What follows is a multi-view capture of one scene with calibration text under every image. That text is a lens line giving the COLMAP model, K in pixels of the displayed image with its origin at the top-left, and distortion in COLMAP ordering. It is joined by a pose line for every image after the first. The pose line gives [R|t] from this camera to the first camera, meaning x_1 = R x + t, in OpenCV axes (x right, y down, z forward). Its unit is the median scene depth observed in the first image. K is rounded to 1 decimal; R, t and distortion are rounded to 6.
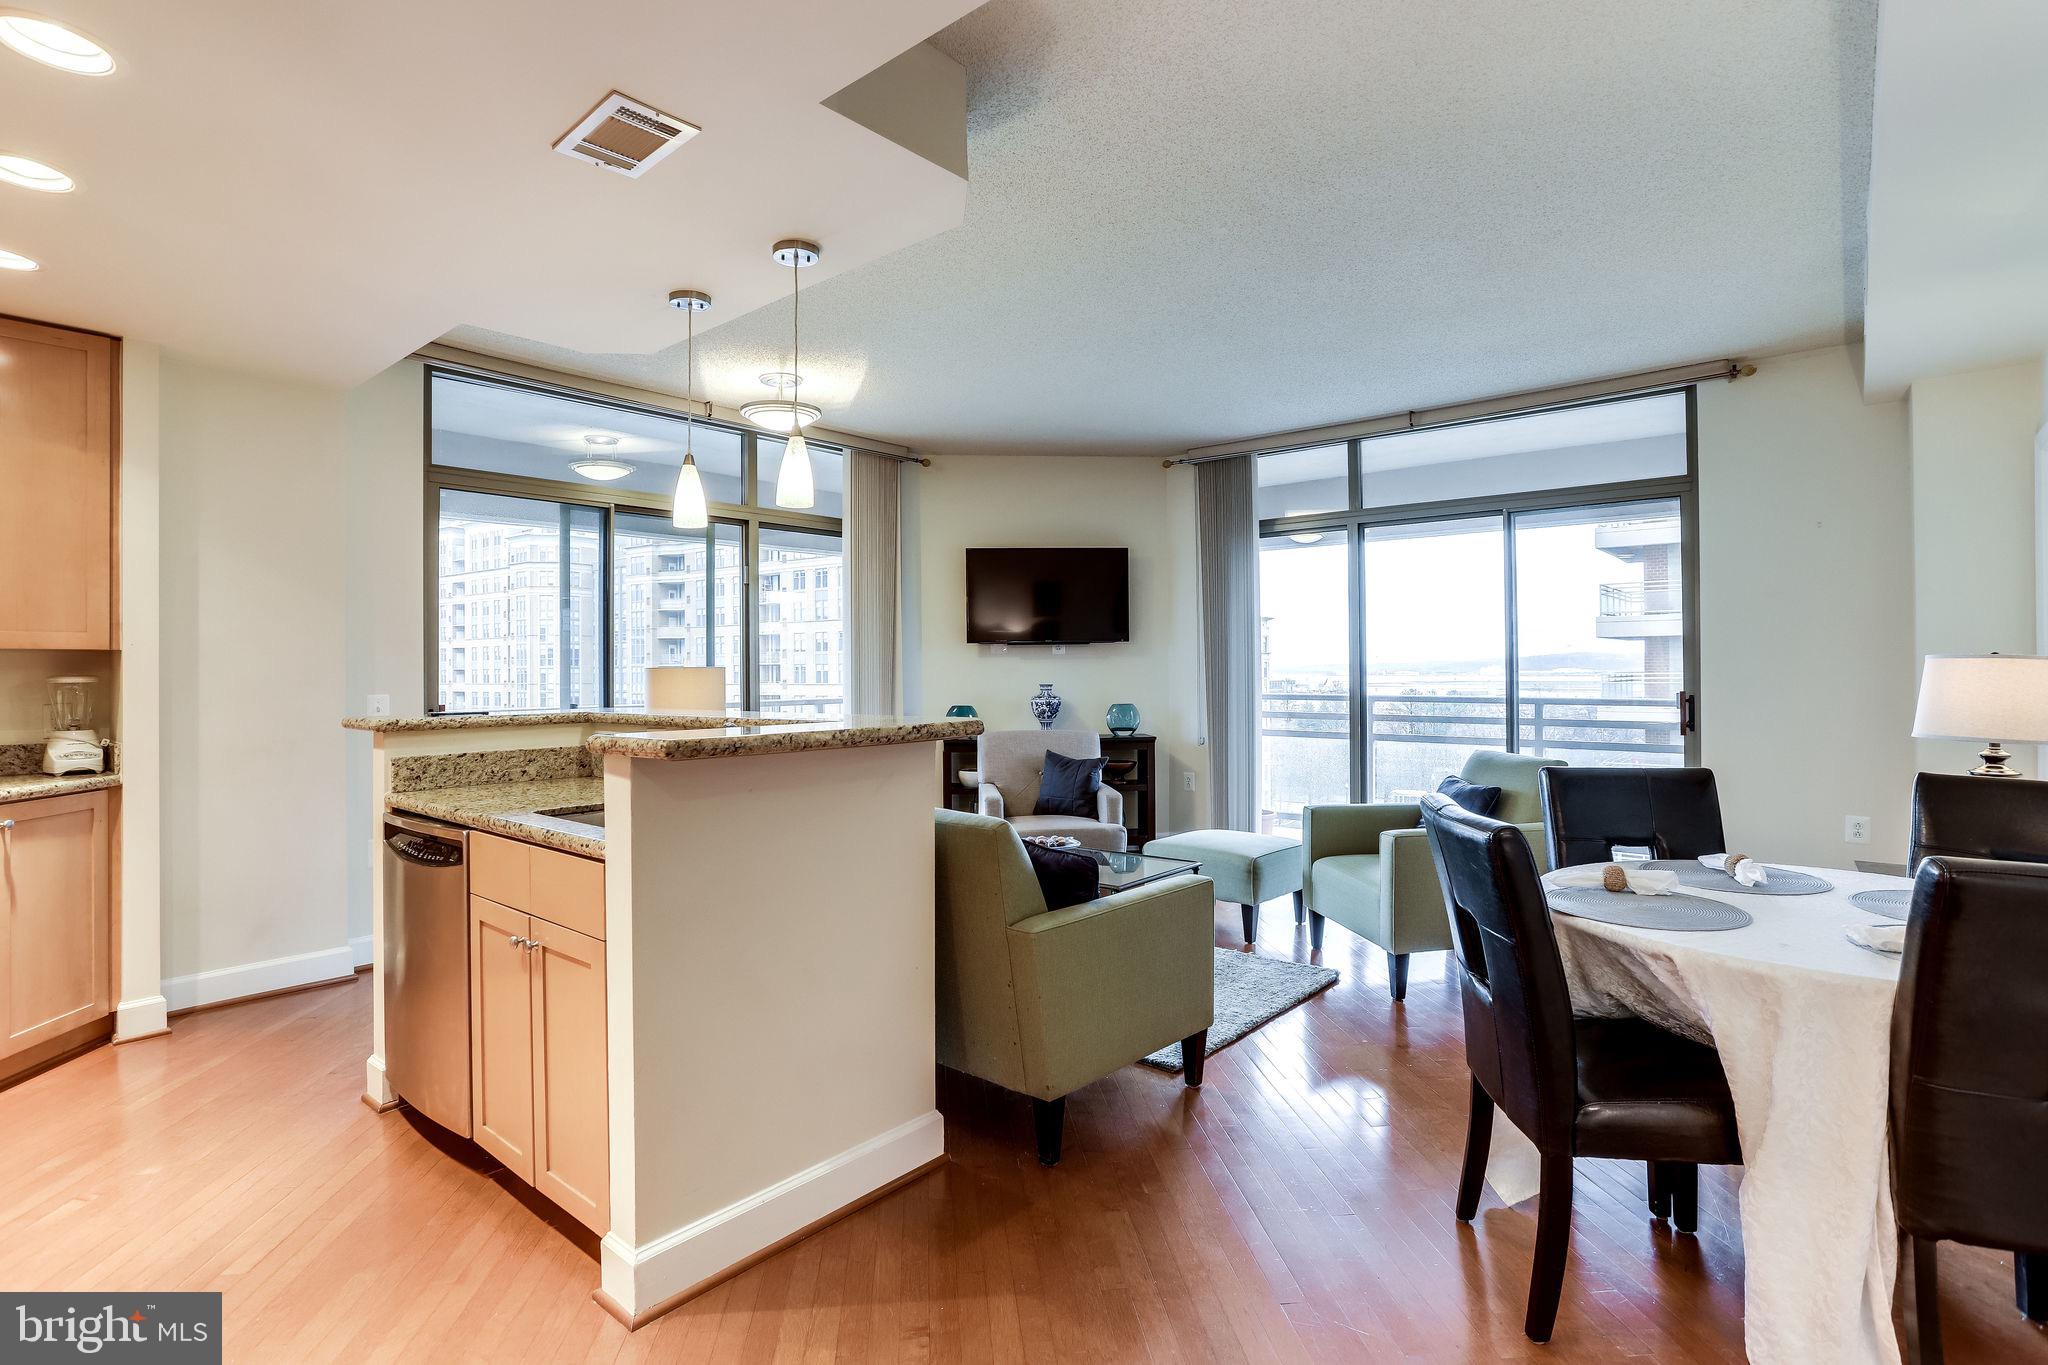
lens RADIAL K [[1019.0, 0, 1017.2], [0, 1019.0, 665.3], [0, 0, 1]] dist [-0.037844, 0.020178]
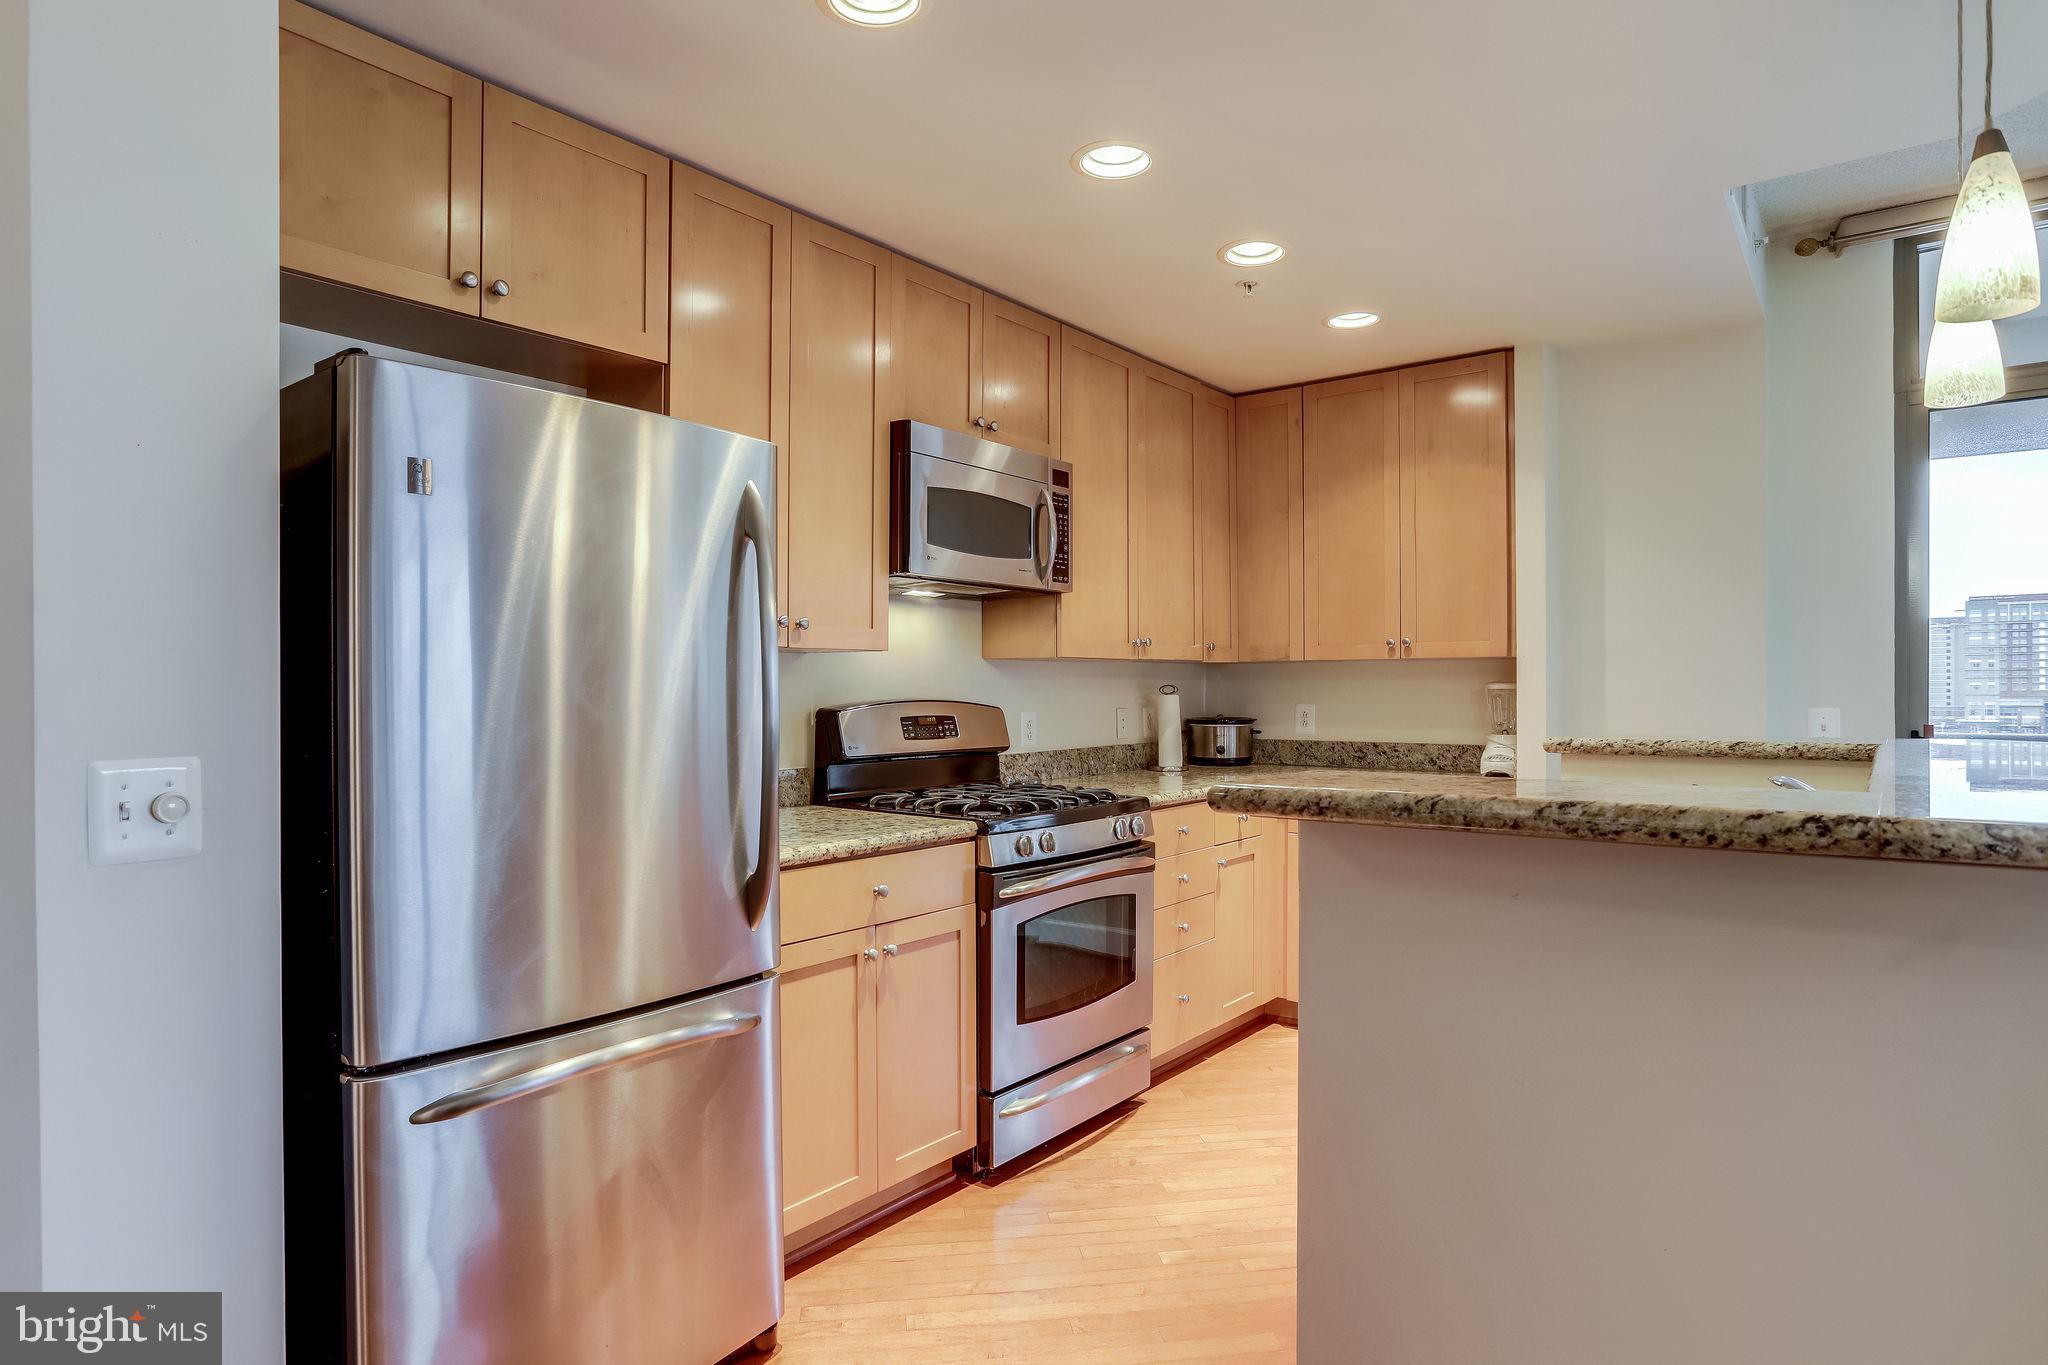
lens RADIAL K [[1134.1, 0, 1054.1], [0, 1134.1, 694.2], [0, 0, 1]] dist [0.002593, 0.003868]
pose [[0.085565, 0.012810, -0.996250, 0.127693], [0.009472, 0.999862, 0.013670, 0.001198], [0.996288, -0.010606, 0.085432, 0.267605]]
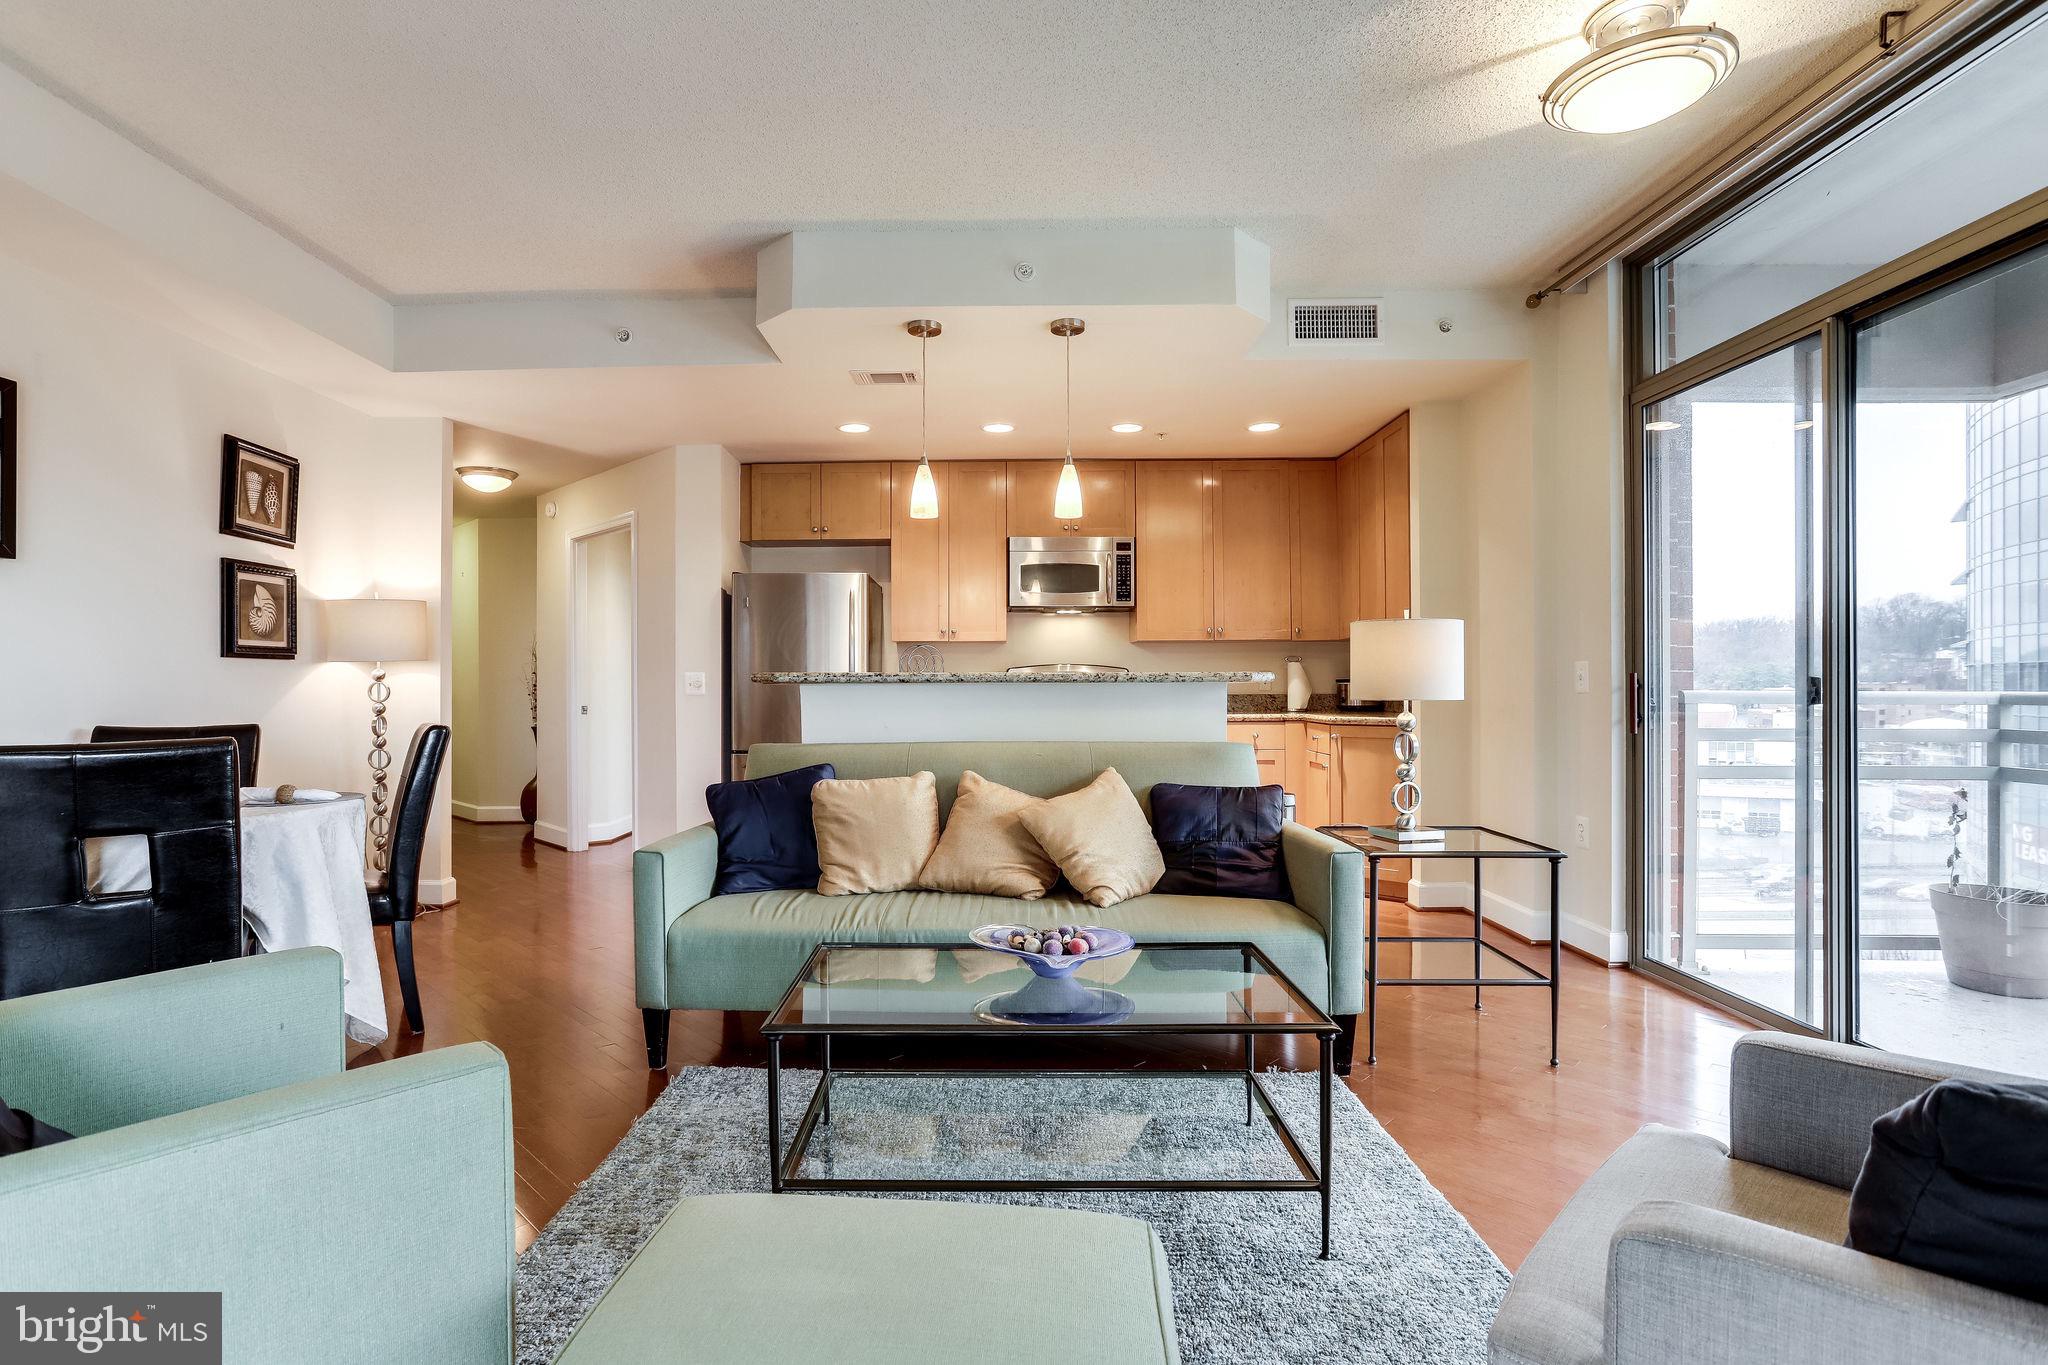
lens RADIAL K [[1019.0, 0, 988.8], [0, 1019.0, 685.3], [0, 0, 1]] dist [-0.037844, 0.020178]
pose [[-0.768414, 0.012078, -0.639839, 0.287756], [0.015922, 0.999873, -0.000247, 0.032959], [0.639755, -0.010377, -0.768509, 1.044167]]
